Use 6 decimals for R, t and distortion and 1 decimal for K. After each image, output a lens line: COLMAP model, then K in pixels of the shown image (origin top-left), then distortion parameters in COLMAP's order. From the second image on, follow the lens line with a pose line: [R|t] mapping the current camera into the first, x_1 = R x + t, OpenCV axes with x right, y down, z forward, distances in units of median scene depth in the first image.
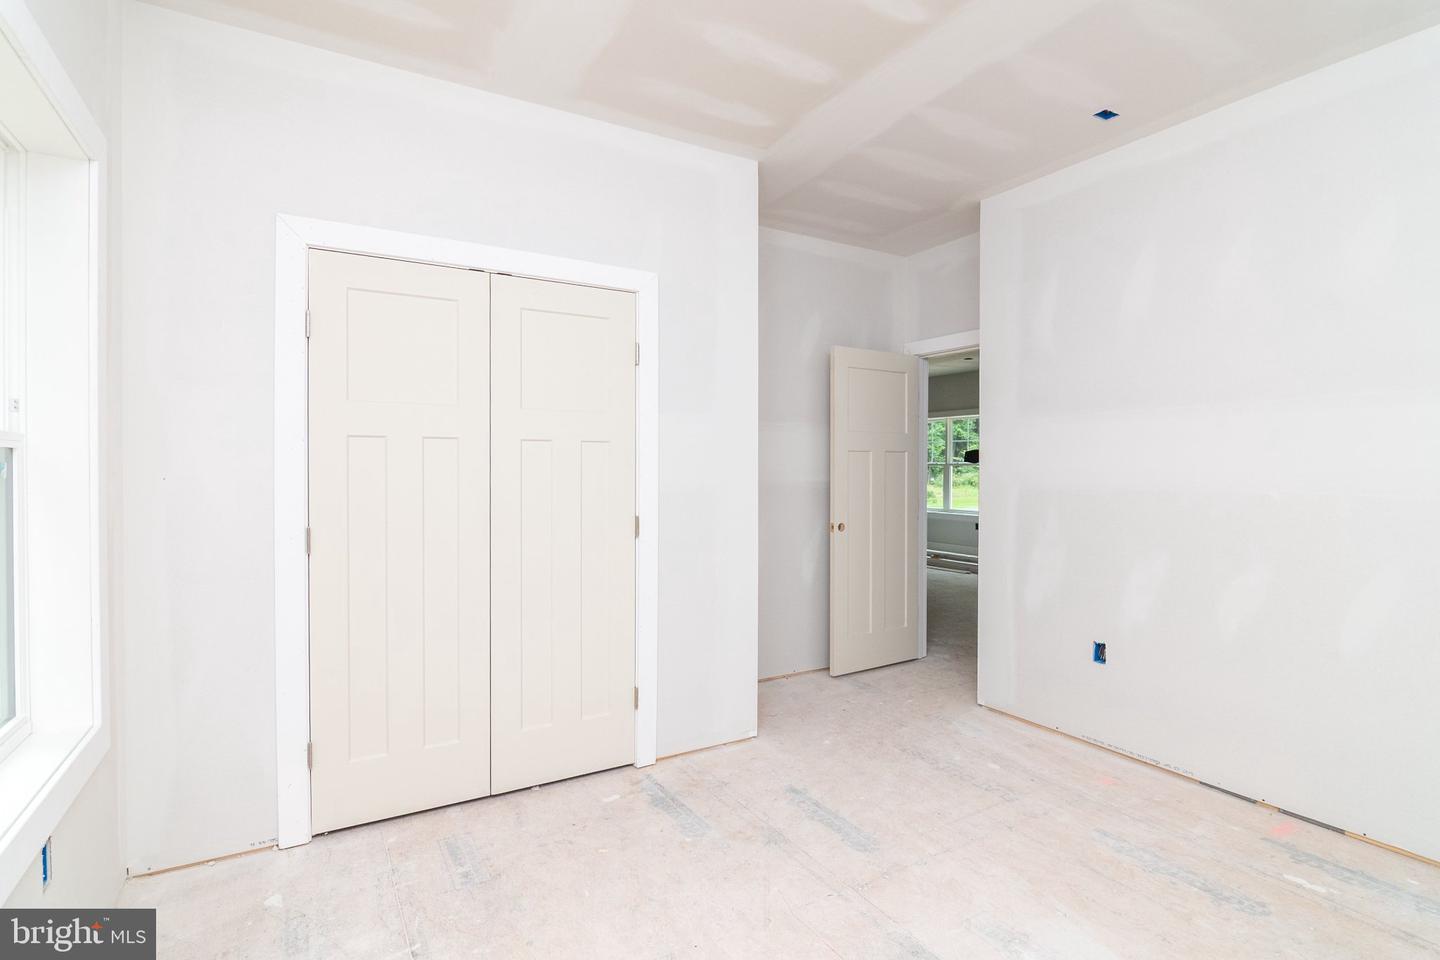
lens RADIAL K [[725.2, 0, 722.1], [0, 725.2, 475.1], [0, 0, 1]] dist [-0.001175, -0.001010]
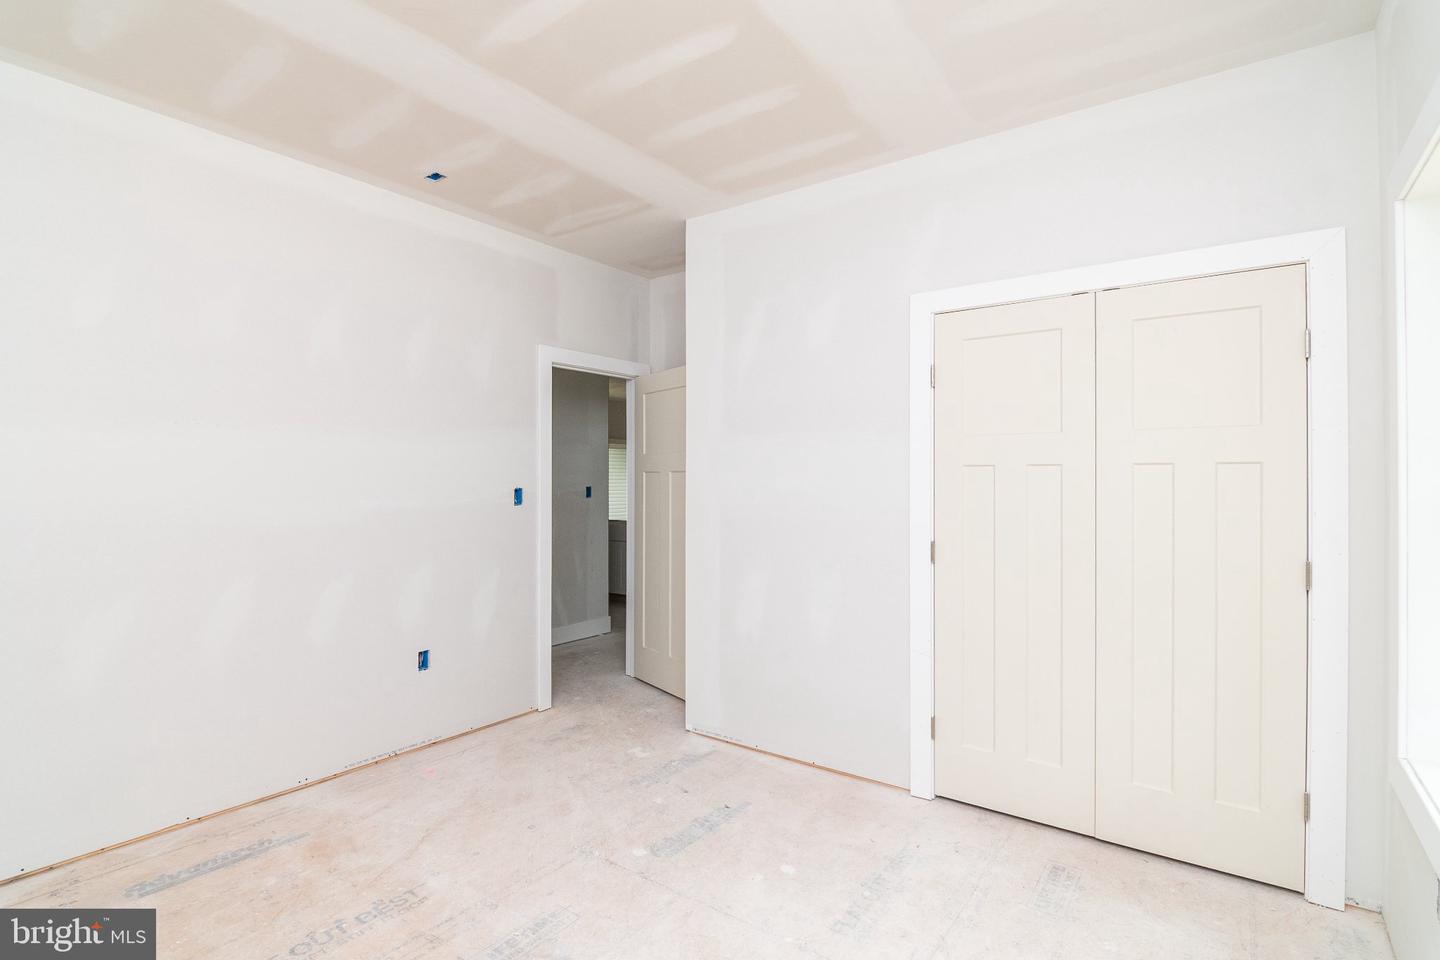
lens RADIAL K [[705.4, 0, 721.0], [0, 705.4, 487.2], [0, 0, 1]] dist [-0.004464, -0.000920]
pose [[0.395885, -0.000864, -0.918300, 0.331530], [-0.017230, 0.999817, -0.008369, -0.003194], [0.918138, 0.019136, 0.395798, 0.169267]]
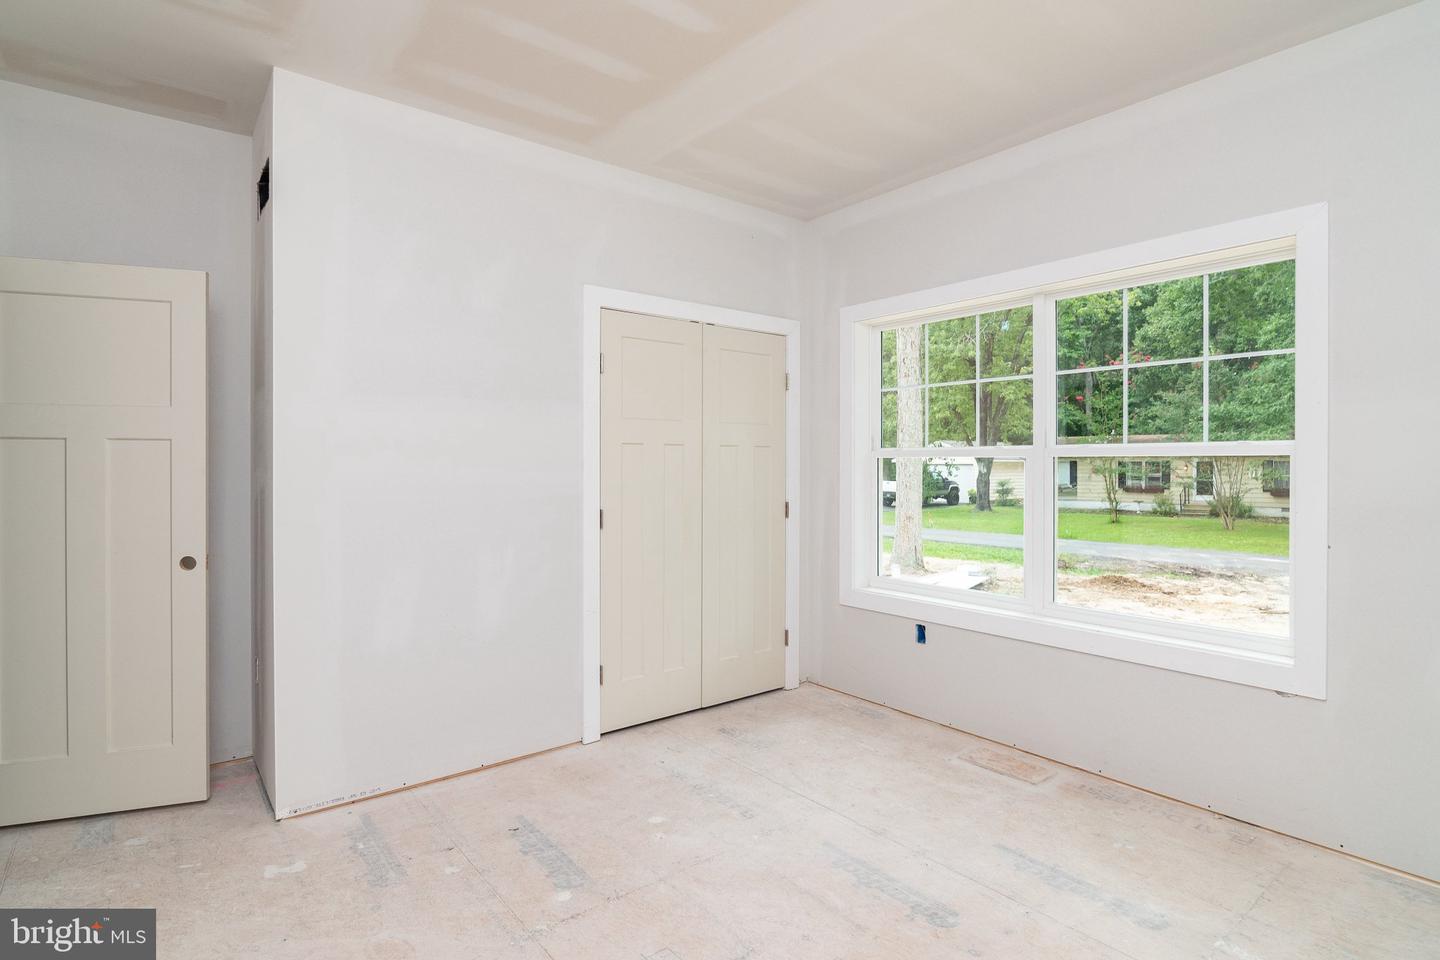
lens RADIAL K [[725.2, 0, 722.1], [0, 725.2, 475.1], [0, 0, 1]] dist [-0.001175, -0.001010]
pose [[0.990246, -0.011828, 0.138830, -0.458880], [0.012955, 0.999890, -0.007217, 0.016553], [-0.138730, 0.008945, 0.990290, -0.345330]]
